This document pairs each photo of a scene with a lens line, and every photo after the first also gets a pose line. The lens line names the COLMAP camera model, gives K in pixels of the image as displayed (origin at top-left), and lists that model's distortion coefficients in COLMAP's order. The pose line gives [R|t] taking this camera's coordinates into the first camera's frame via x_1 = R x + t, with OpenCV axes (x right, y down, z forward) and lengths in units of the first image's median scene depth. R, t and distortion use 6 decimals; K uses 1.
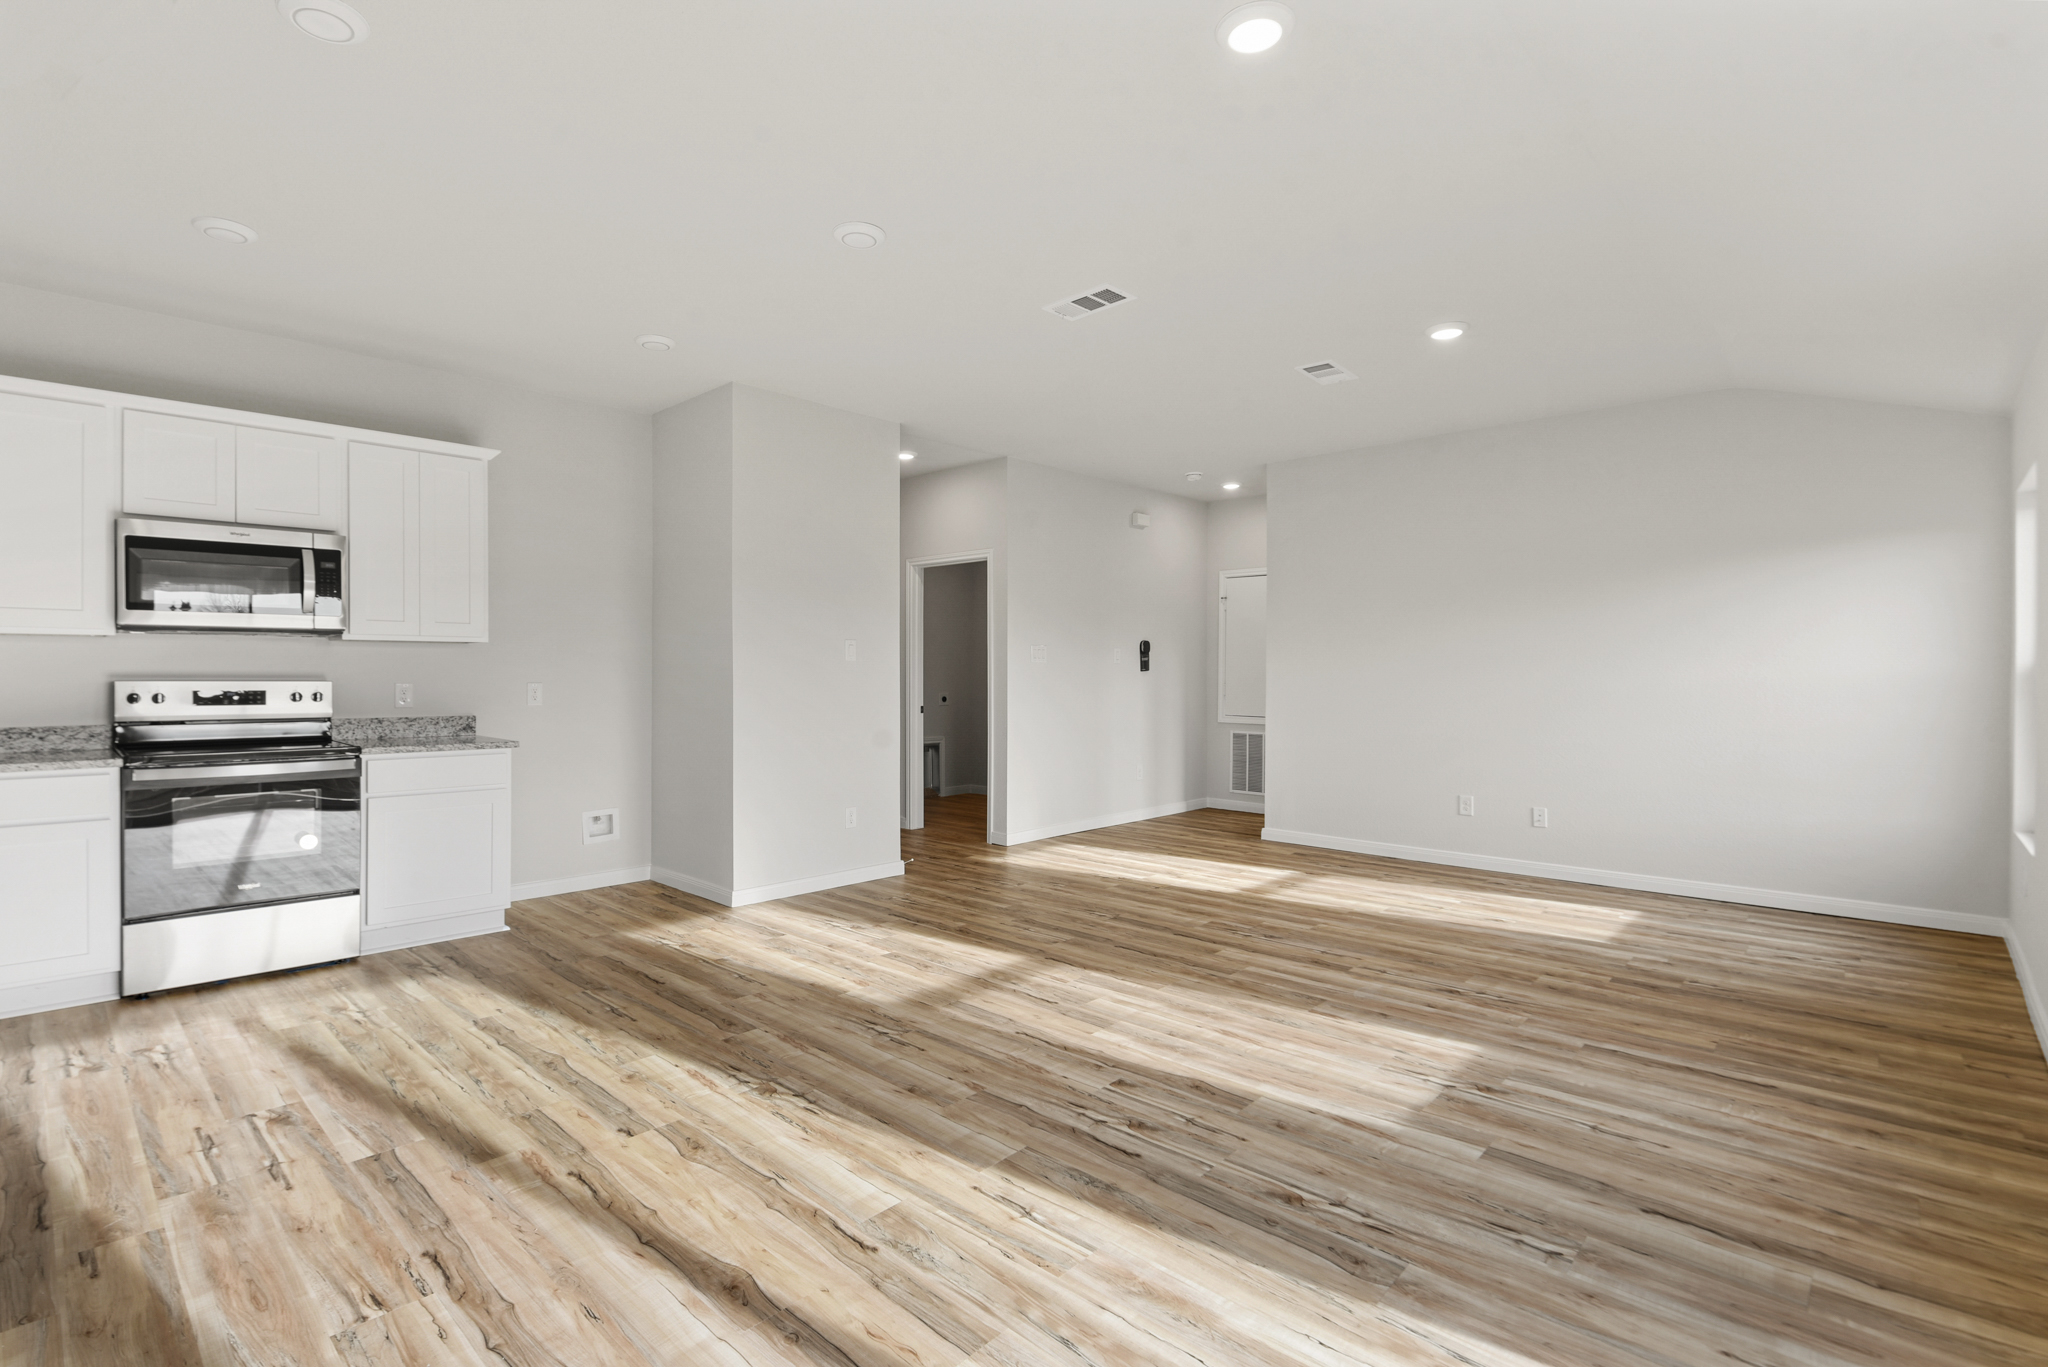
lens RADIAL K [[949.6, 0, 1007.2], [0, 949.6, 670.2], [0, 0, 1]] dist [-0.000639, -0.008275]
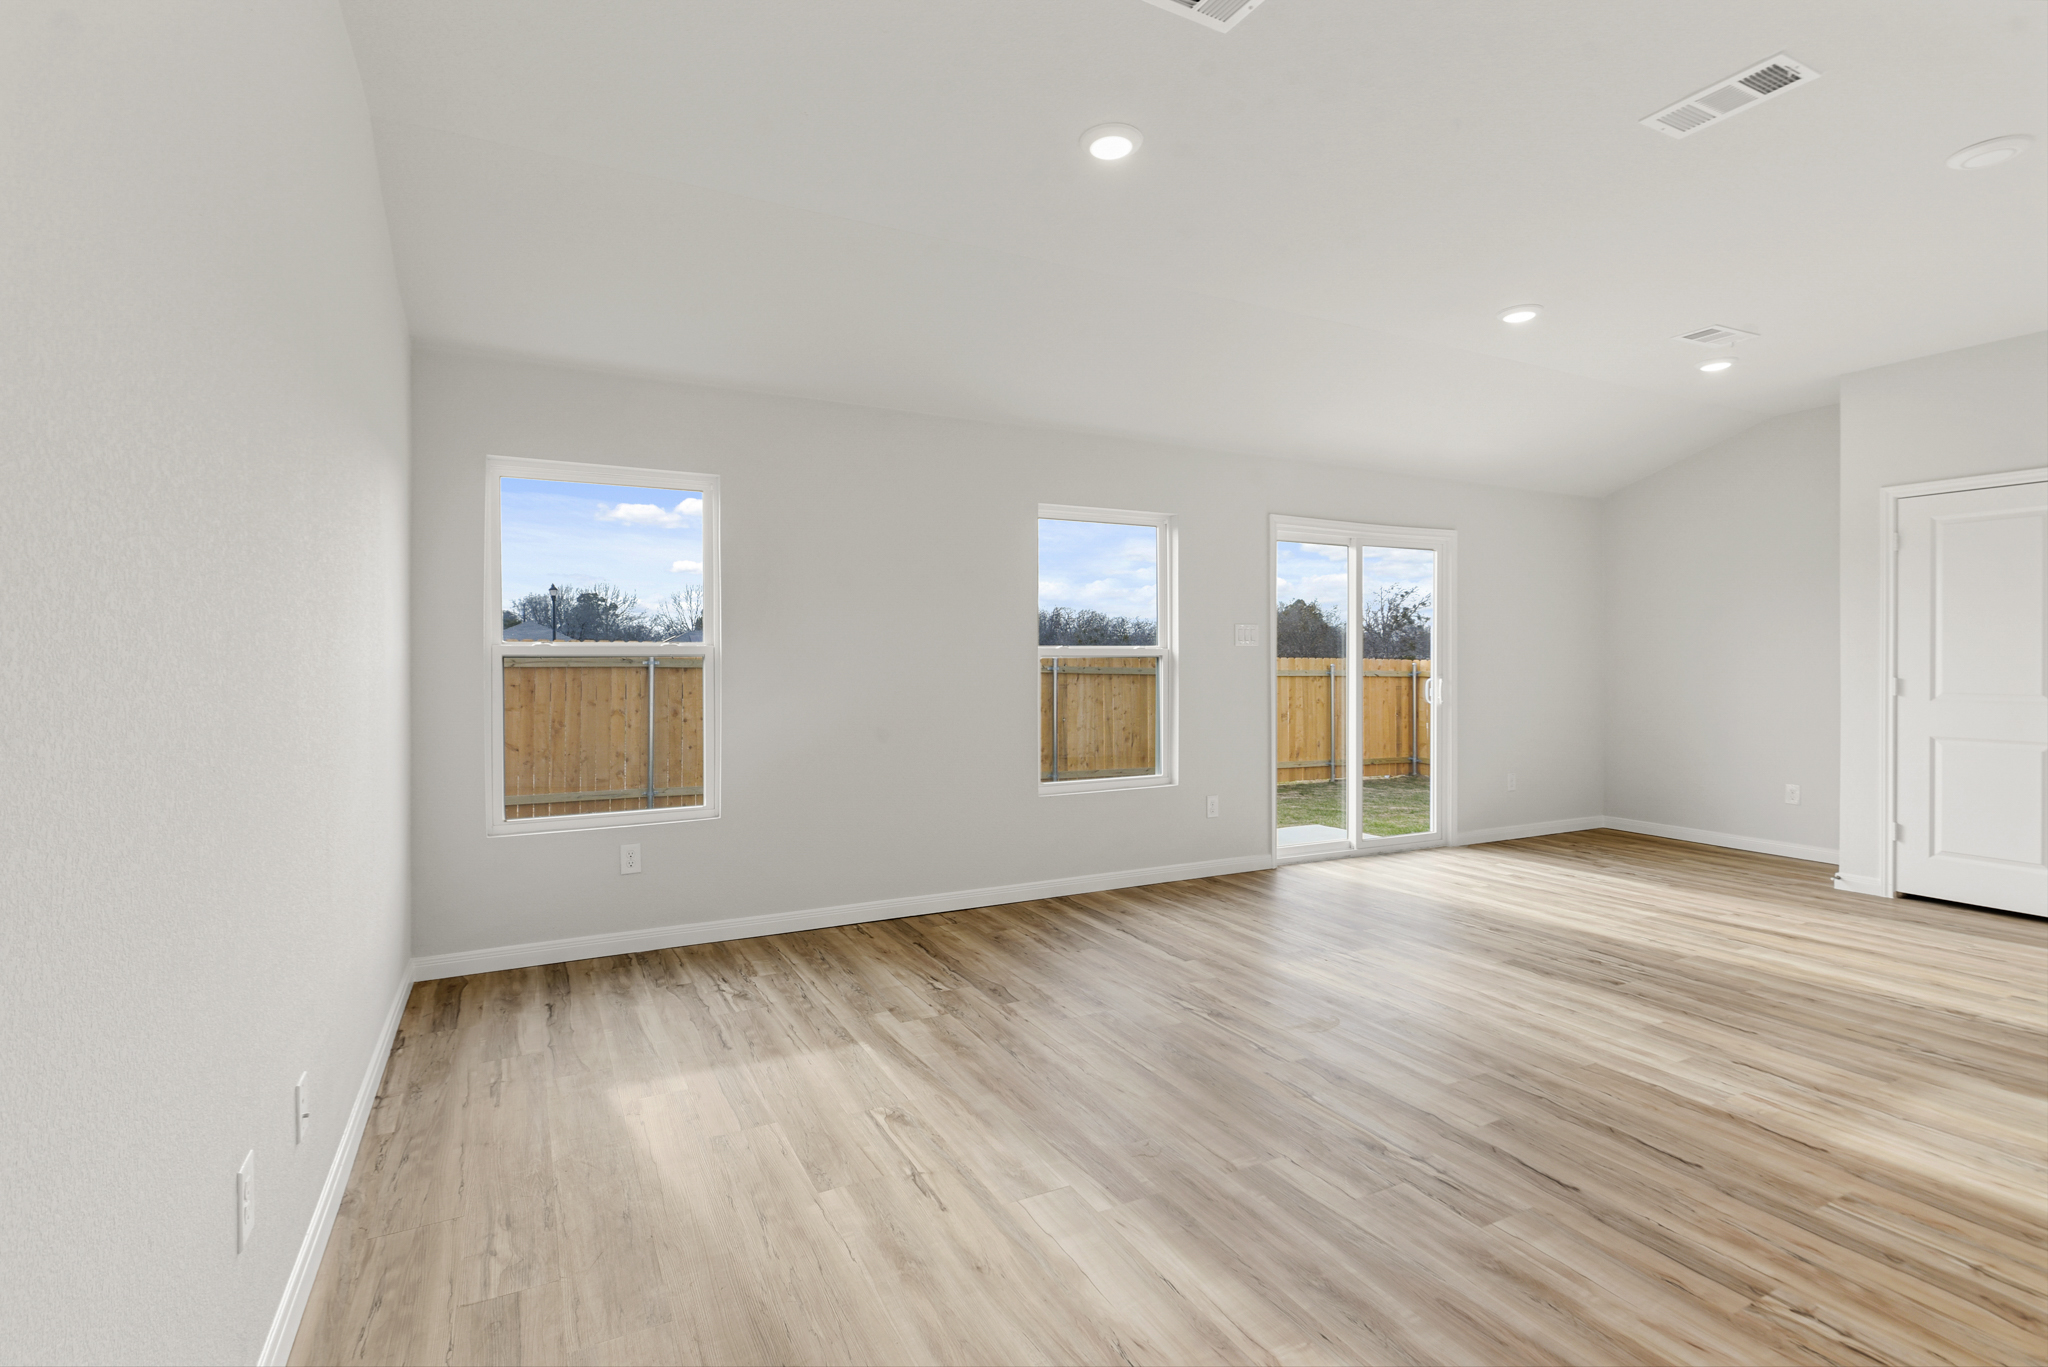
lens RADIAL K [[947.9, 0, 991.6], [0, 947.9, 656.8], [0, 0, 1]] dist [-0.002513, -0.001966]
pose [[-0.936384, -0.000697, 0.350978, 0.348343], [-0.002204, 0.999990, -0.003894, 0.002822], [-0.350971, -0.004420, -0.936376, 1.887844]]
